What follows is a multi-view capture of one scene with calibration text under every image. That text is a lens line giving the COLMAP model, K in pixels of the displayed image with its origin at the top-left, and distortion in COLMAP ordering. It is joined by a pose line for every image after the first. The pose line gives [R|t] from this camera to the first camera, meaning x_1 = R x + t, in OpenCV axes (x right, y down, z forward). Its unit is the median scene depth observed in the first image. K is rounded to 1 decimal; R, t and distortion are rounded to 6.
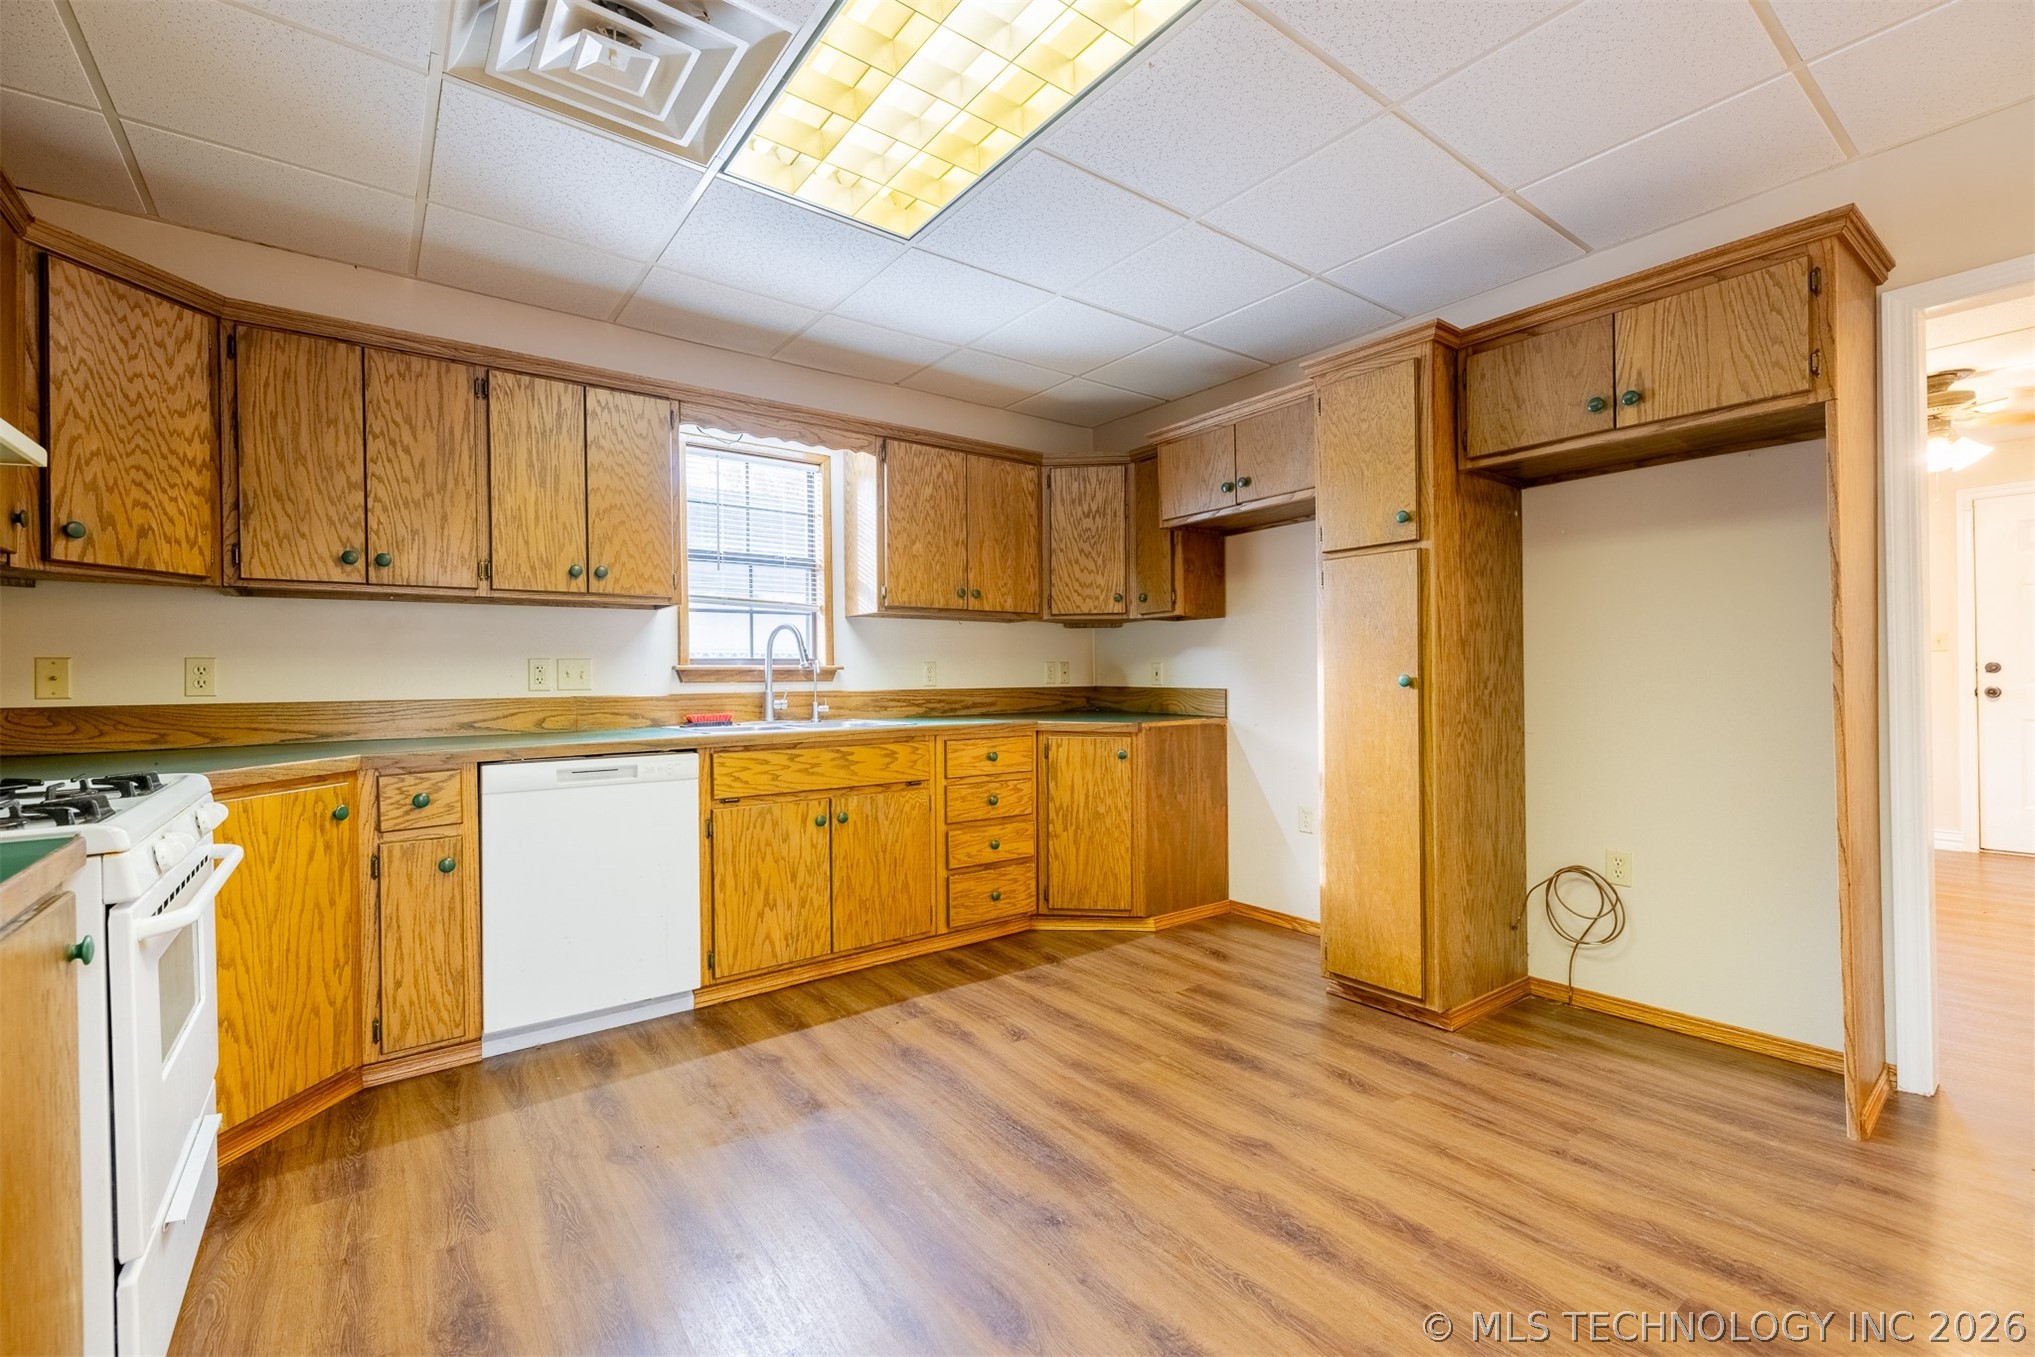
lens RADIAL K [[852.4, 0, 1016.6], [0, 852.4, 680.1], [0, 0, 1]] dist [-0.000507, 0.000149]
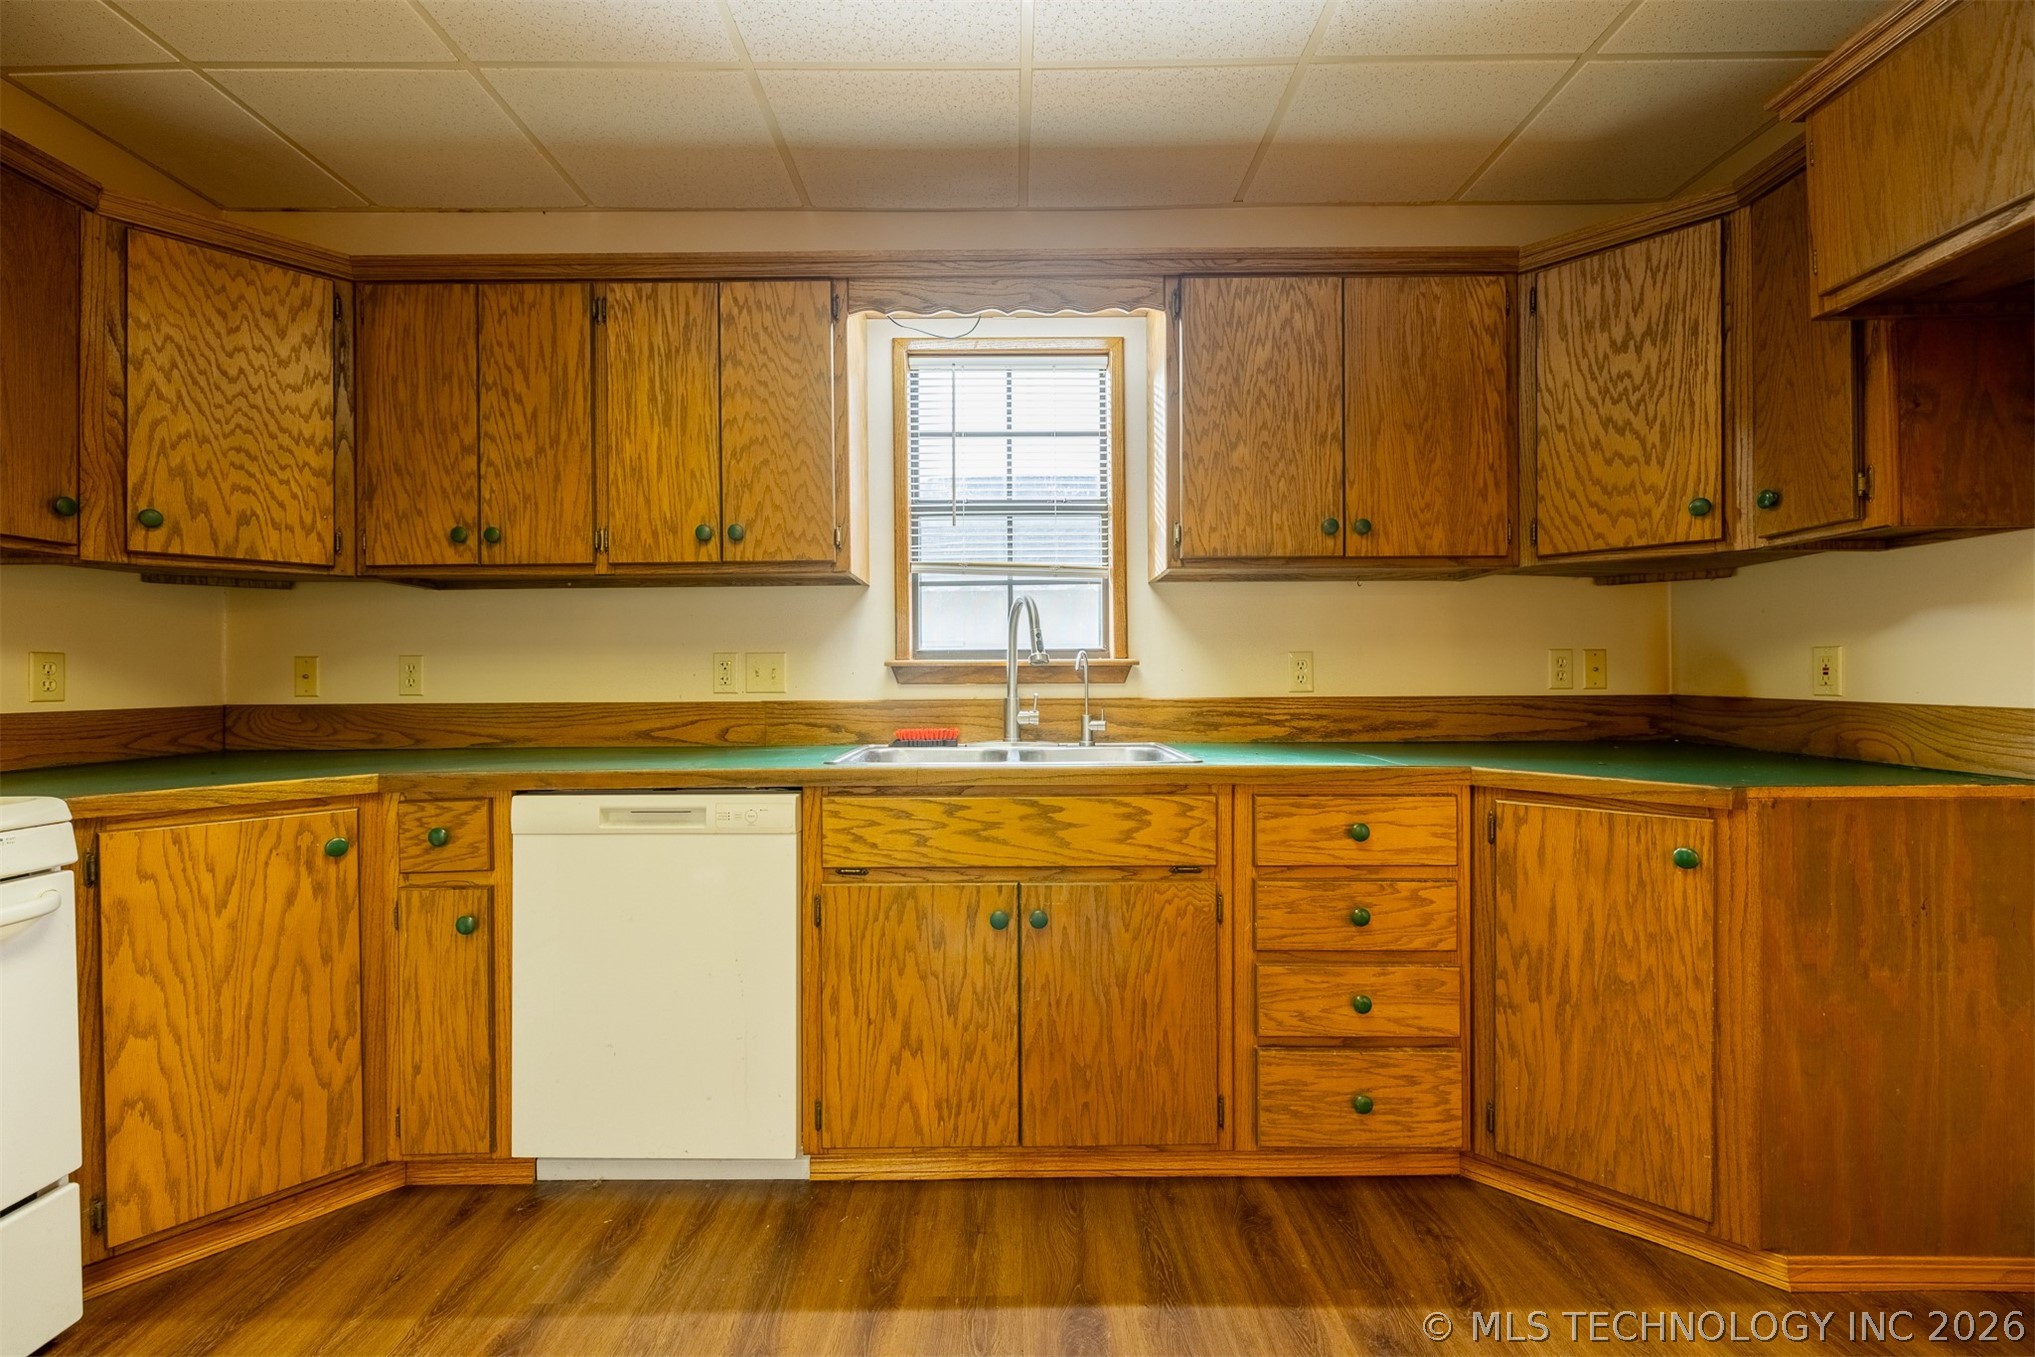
lens RADIAL K [[852.4, 0, 1009.9], [0, 852.4, 676.7], [0, 0, 1]] dist [-0.000507, 0.000149]
pose [[0.795087, 0.003394, -0.606485, 0.138563], [-0.003752, 0.999993, 0.000677, -0.004460], [0.606483, 0.001737, 0.795094, 0.548435]]
